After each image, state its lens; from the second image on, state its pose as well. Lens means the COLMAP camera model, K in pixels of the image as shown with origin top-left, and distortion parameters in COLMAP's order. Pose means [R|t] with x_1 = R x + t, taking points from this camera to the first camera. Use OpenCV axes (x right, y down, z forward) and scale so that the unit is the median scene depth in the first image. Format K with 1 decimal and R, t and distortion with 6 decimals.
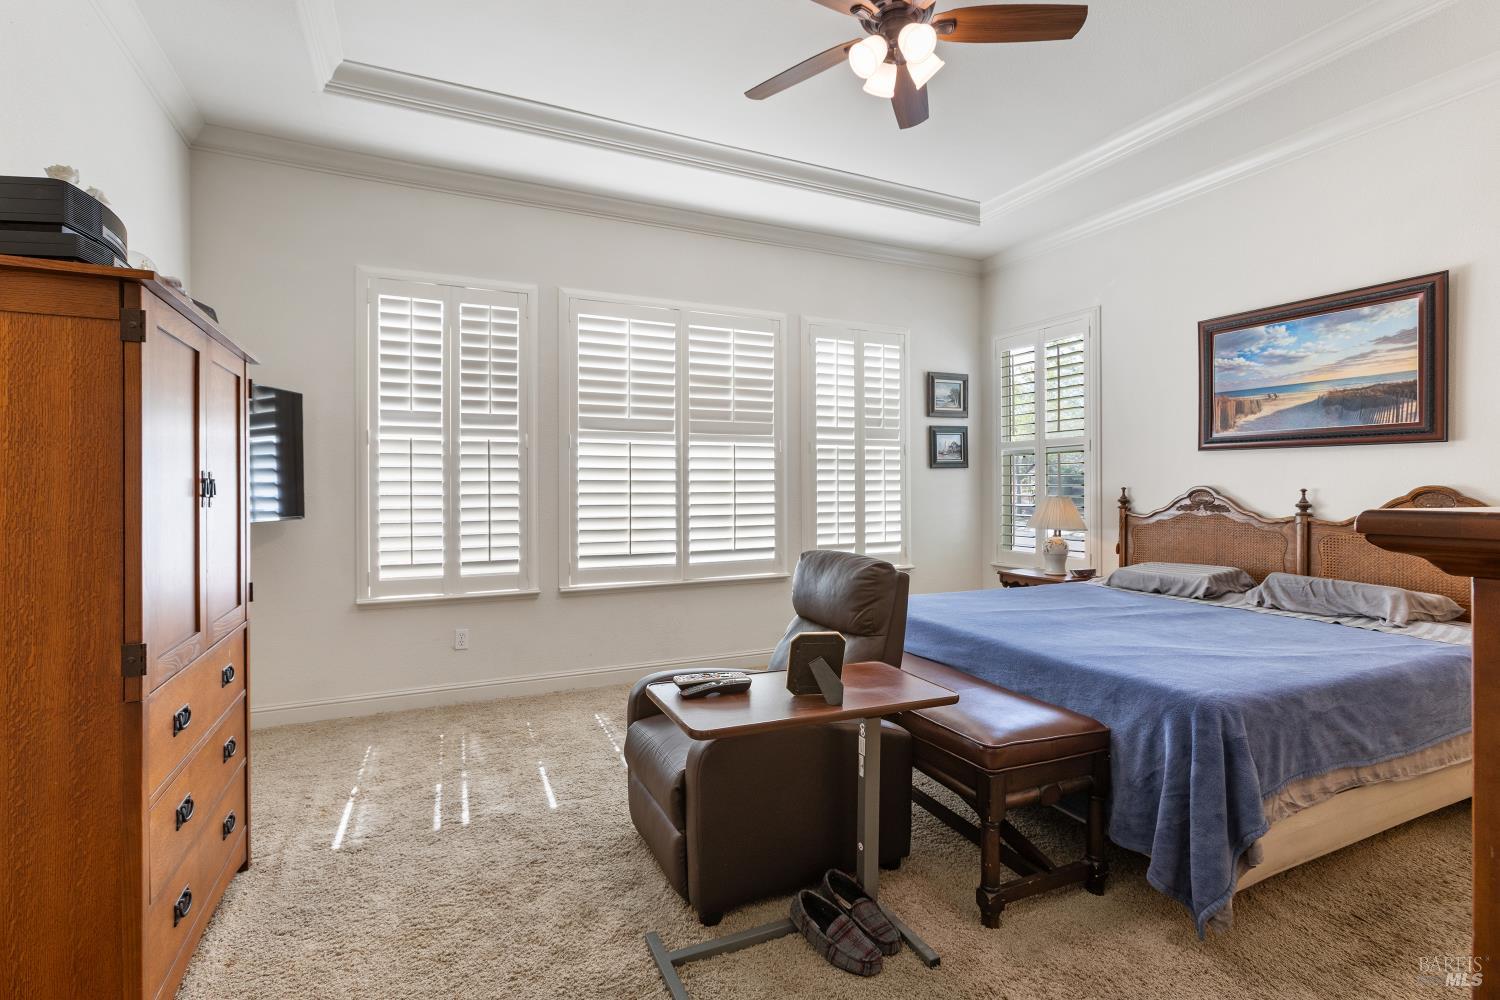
lens RADIAL K [[684.7, 0, 740.0], [0, 684.7, 491.1], [0, 0, 1]] dist [0.000219, 0.000411]
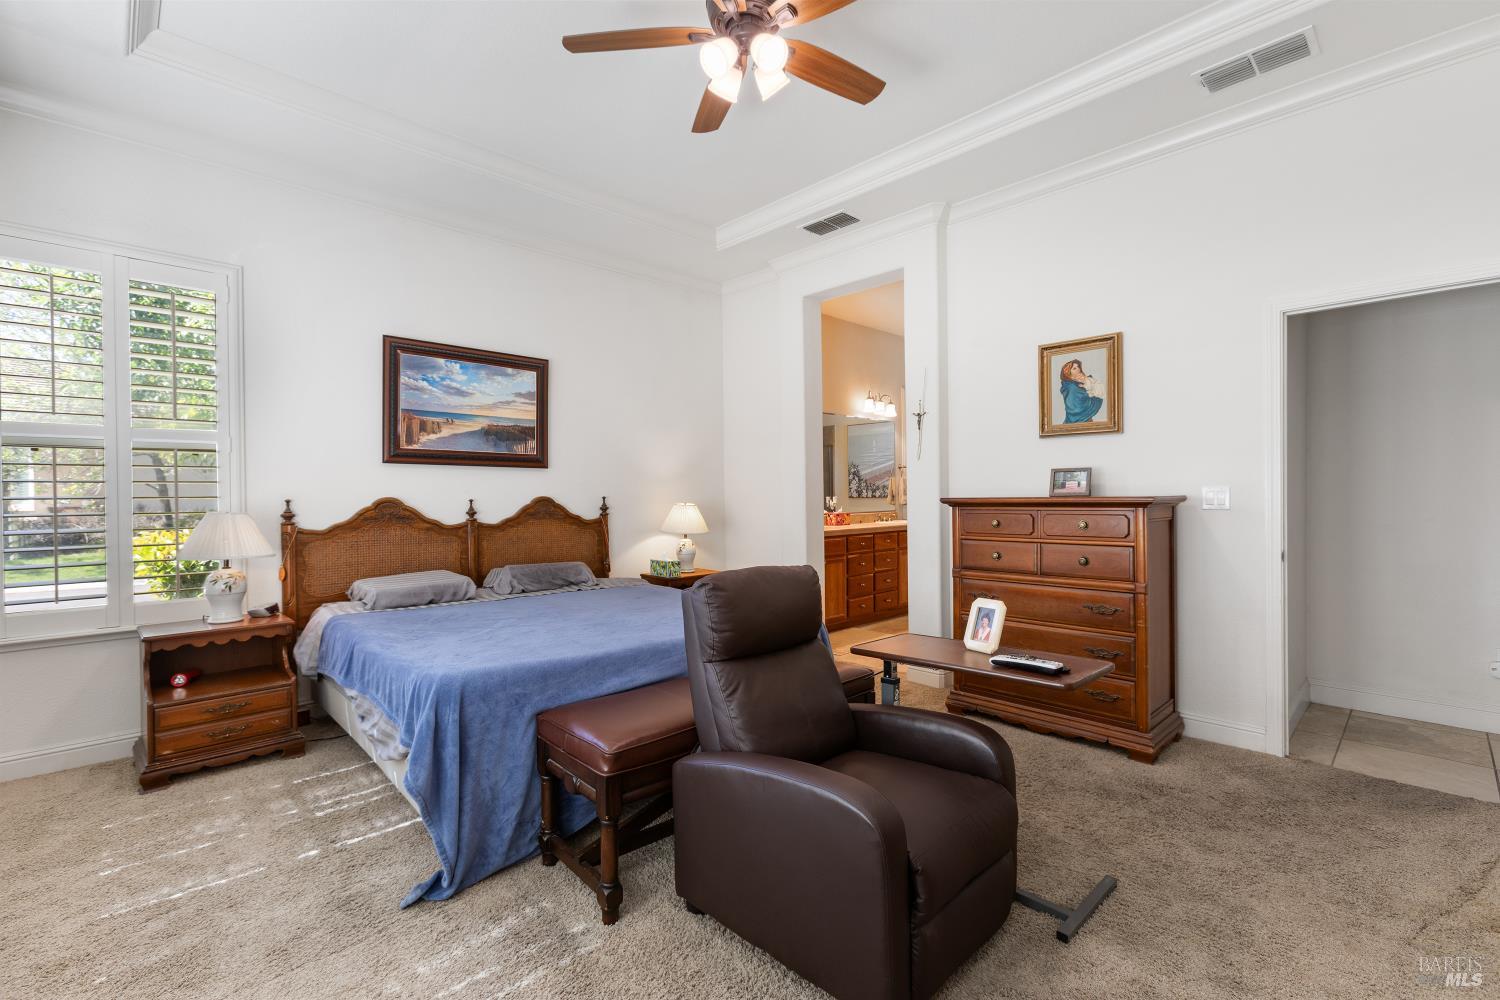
lens RADIAL K [[657.0, 0, 732.8], [0, 657.0, 490.5], [0, 0, 1]] dist [-0.007020, 0.000304]
pose [[-0.311536, 0.011016, 0.950170, -0.424411], [0.014669, 0.999869, -0.006783, -0.003969], [-0.950121, 0.011825, -0.311657, 0.850222]]
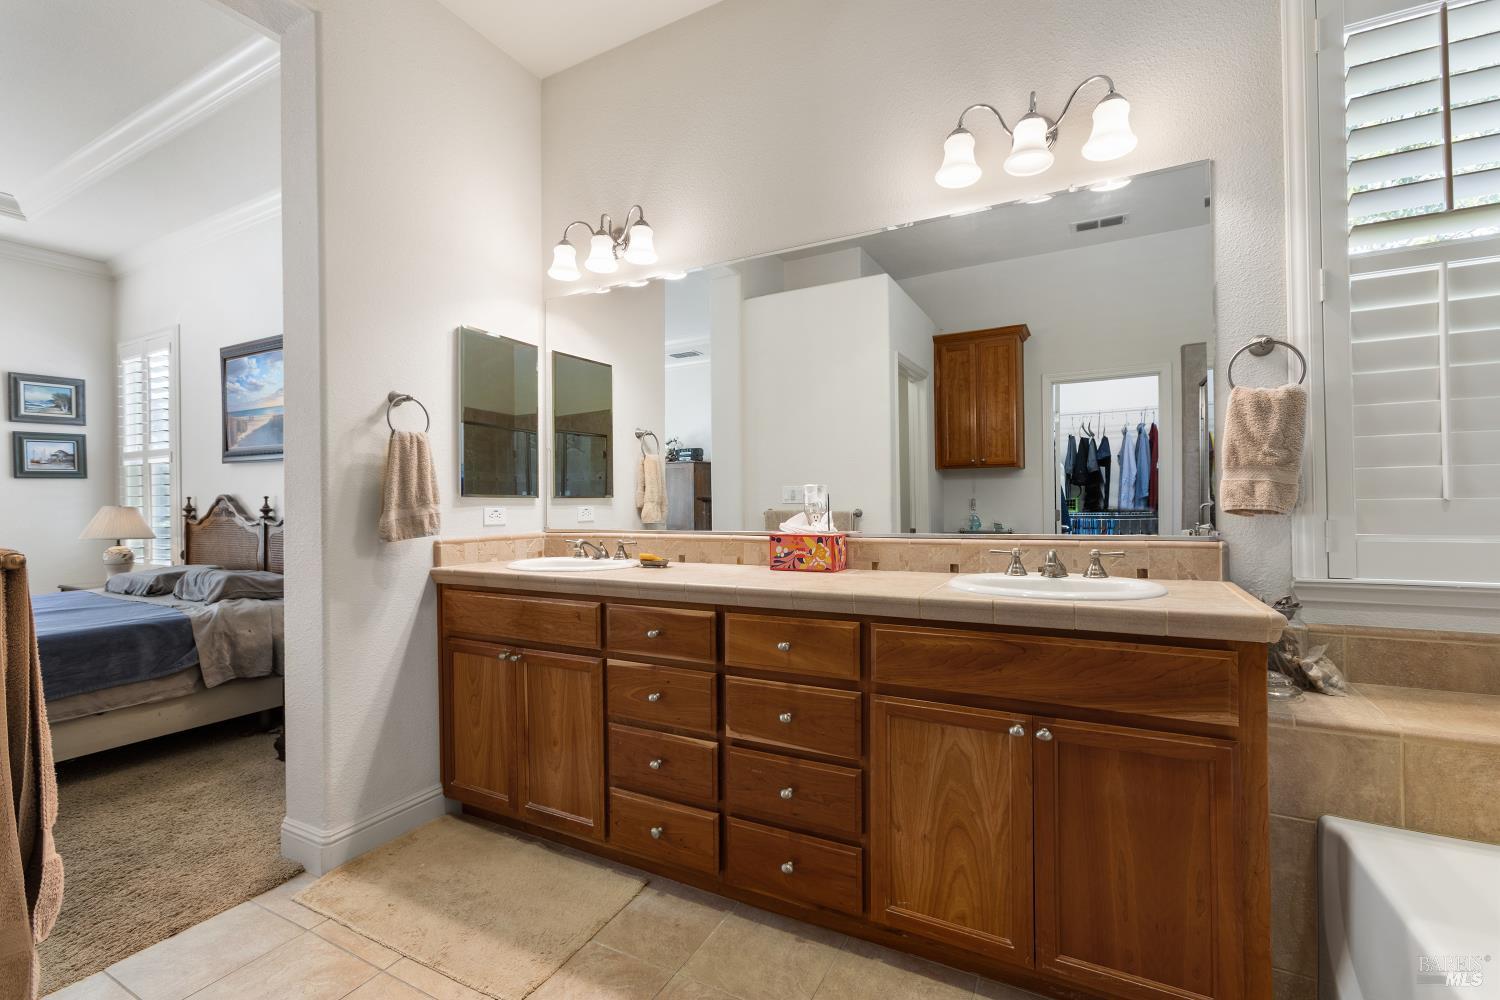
lens RADIAL K [[660.8, 0, 739.4], [0, 660.8, 497.9], [0, 0, 1]] dist [-0.021601, 0.013965]
pose [[0.802443, -0.003985, 0.596716, 0.742267], [0.013852, 0.999833, -0.011952, 0.023230], [-0.596568, 0.017857, 0.802364, -0.381559]]
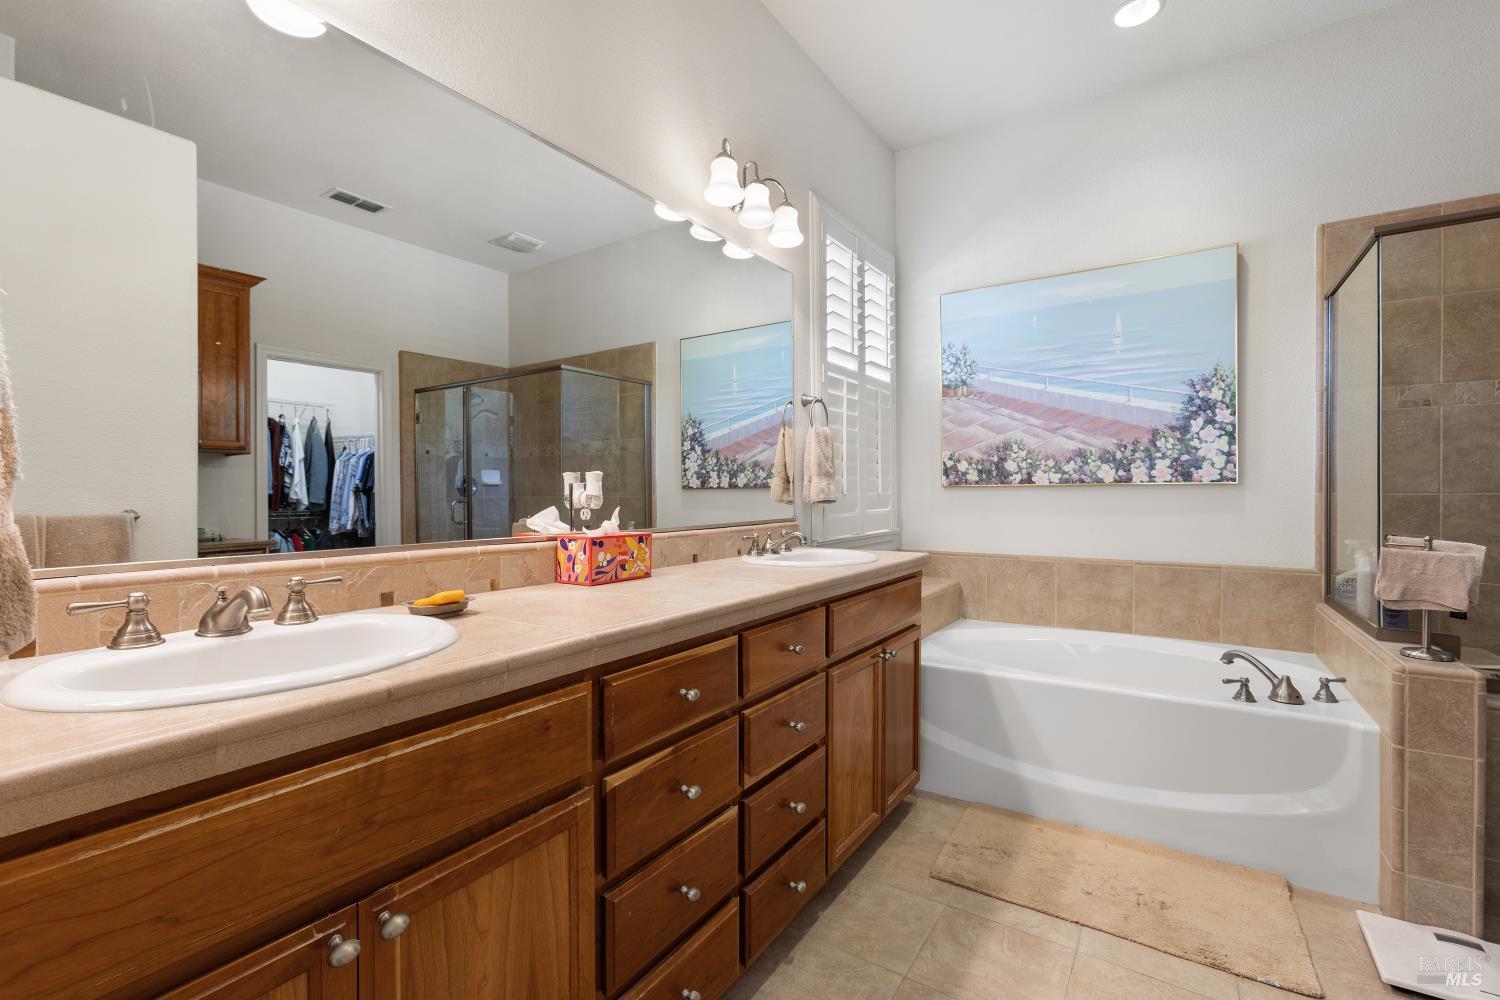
lens RADIAL K [[657.0, 0, 732.8], [0, 657.0, 490.5], [0, 0, 1]] dist [-0.007020, 0.000304]
pose [[-0.508911, 0.008194, 0.860780, 0.699532], [0.008713, 0.999953, -0.004368, 0.021033], [-0.860775, 0.005277, -0.508958, 0.202656]]
